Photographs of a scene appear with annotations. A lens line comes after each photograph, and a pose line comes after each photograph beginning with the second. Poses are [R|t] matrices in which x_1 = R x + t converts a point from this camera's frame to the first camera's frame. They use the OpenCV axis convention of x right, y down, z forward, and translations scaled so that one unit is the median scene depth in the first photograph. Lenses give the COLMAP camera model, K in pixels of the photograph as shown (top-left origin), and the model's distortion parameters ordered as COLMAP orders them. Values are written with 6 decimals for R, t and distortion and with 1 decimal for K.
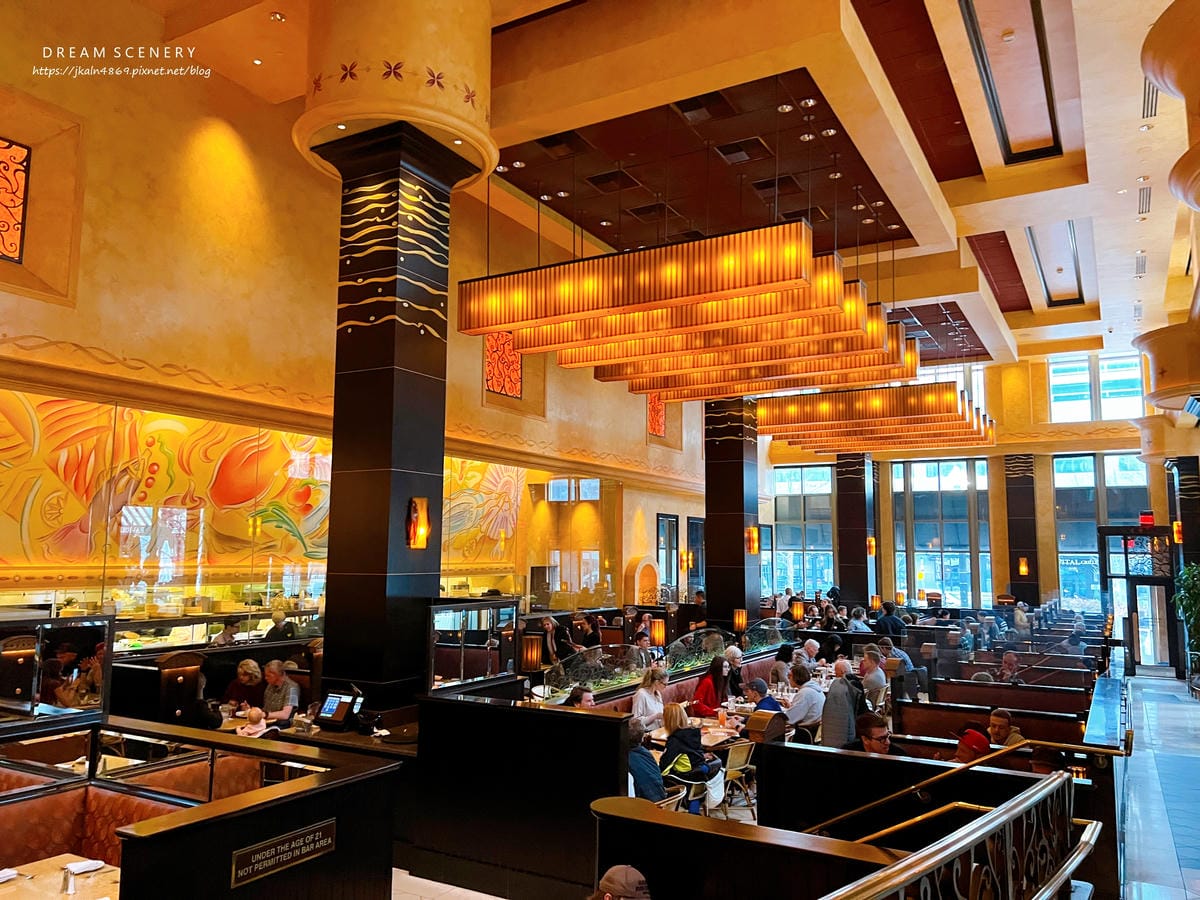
lens RADIAL K [[906.2, 0, 600.0], [0, 906.2, 450.0], [0, 0, 1]] dist [0.047964, -0.082185]
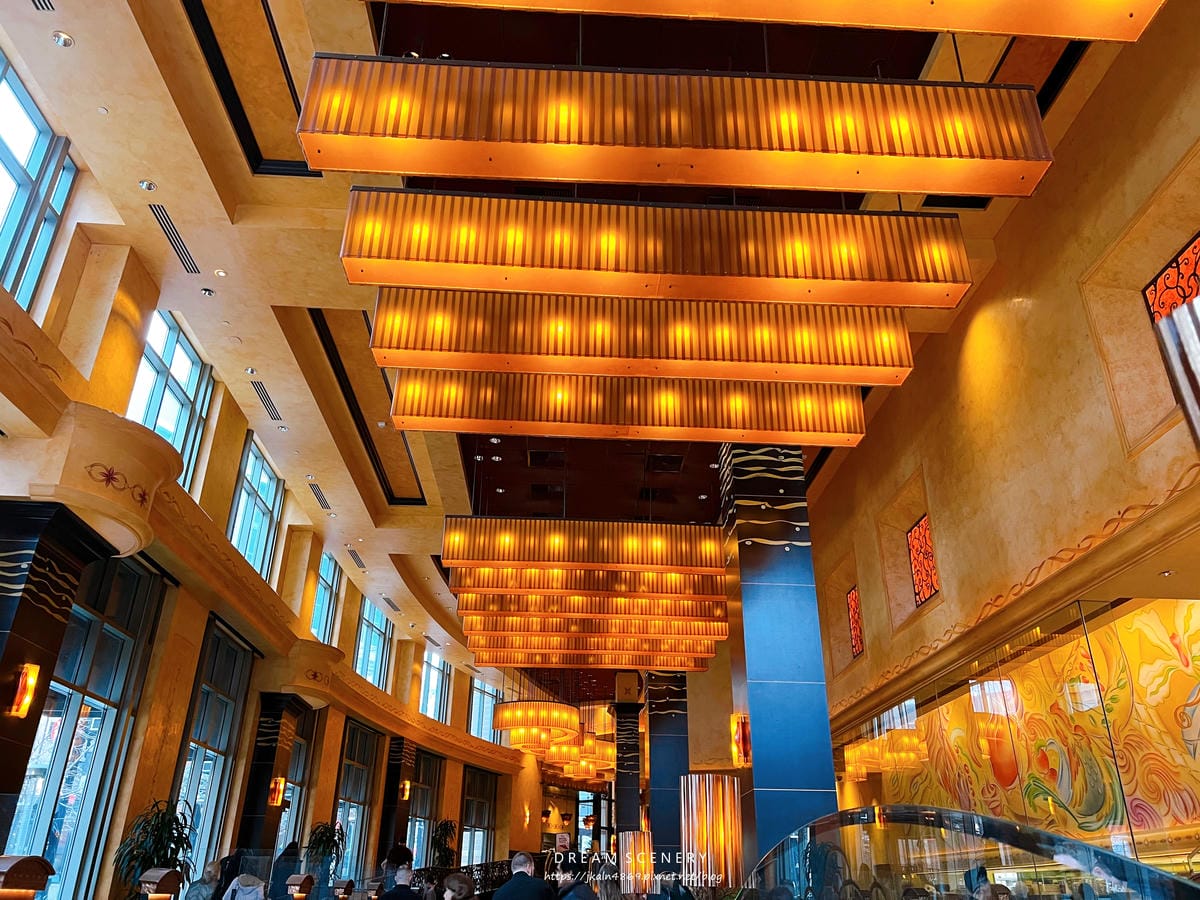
lens RADIAL K [[898.3, 0, 605.7], [0, 898.3, 442.6], [0, 0, 1]] dist [0.069630, -0.073029]
pose [[-0.841964, -0.254224, -0.475886, 0.746941], [0.049918, 0.841542, -0.537880, 0.325165], [0.537220, -0.476631, -0.695857, 1.974496]]
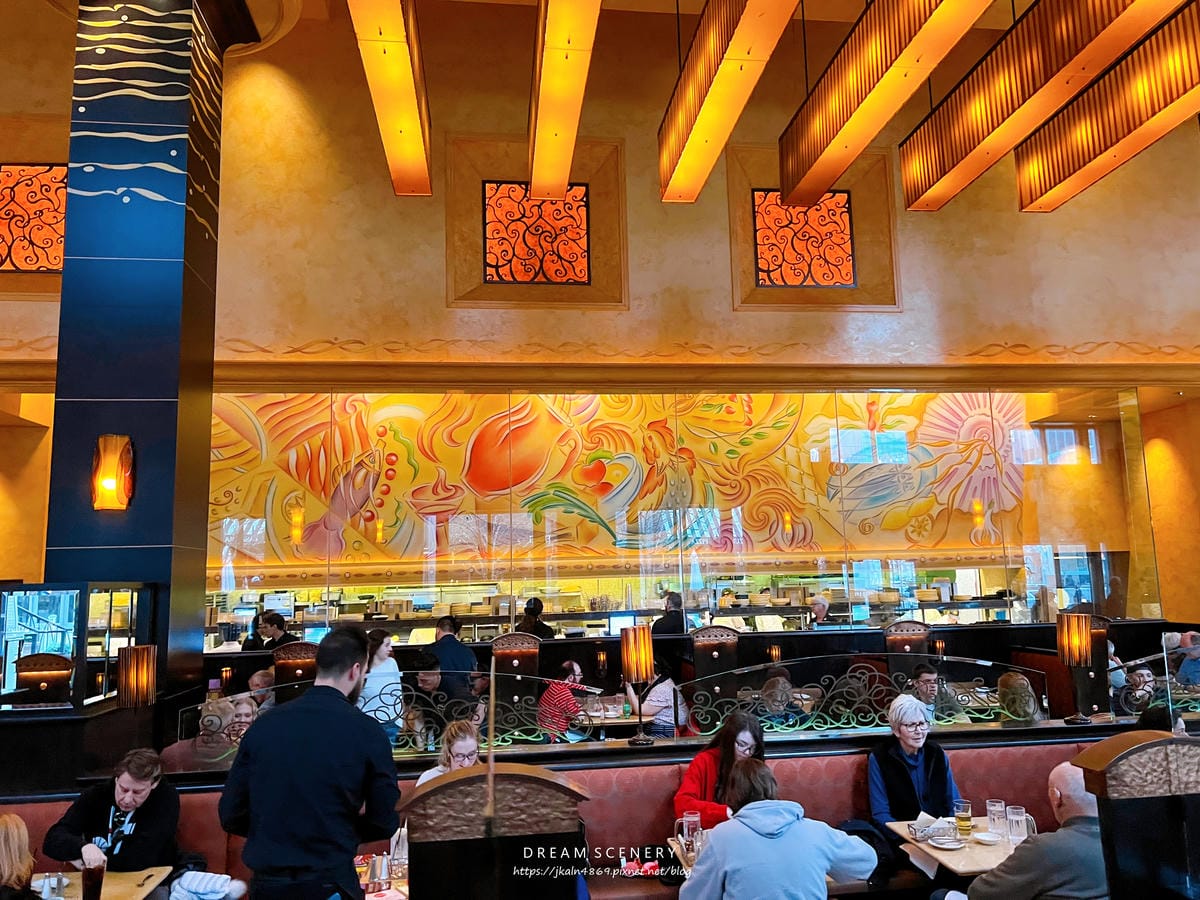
lens RADIAL K [[902.1, 0, 600.0], [0, 902.1, 450.0], [0, 0, 1]] dist [0.071868, -0.077128]
pose [[0.591934, -0.138182, -0.794053, 0.420568], [0.122393, 0.989179, -0.080900, 0.123078], [0.796639, -0.049299, 0.602441, 0.655567]]
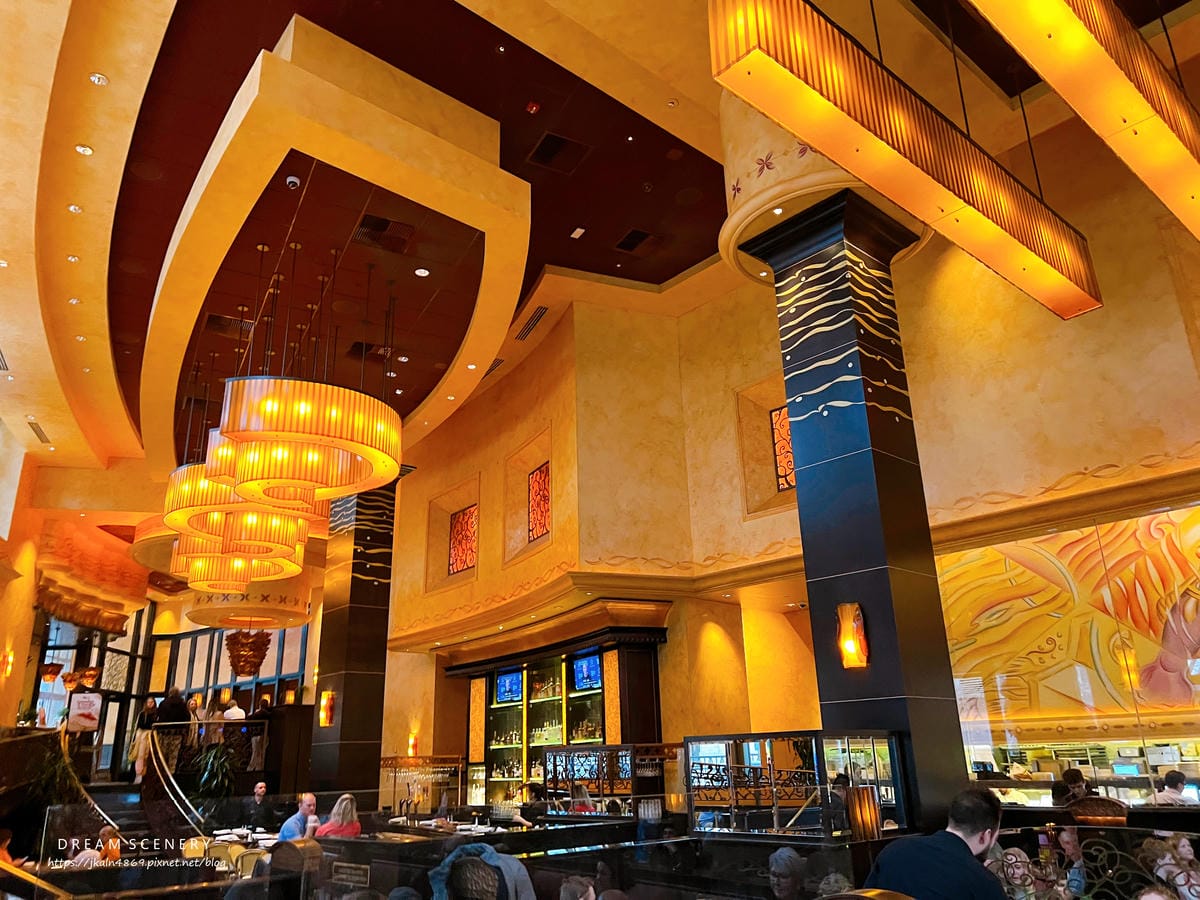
lens RADIAL K [[898.3, 0, 605.7], [0, 898.3, 442.6], [0, 0, 1]] dist [0.069630, -0.073029]
pose [[-0.316292, -0.317094, -0.894098, 0.489185], [0.134563, 0.917957, -0.373159, 0.146672], [0.939070, -0.238339, -0.247673, 0.772504]]
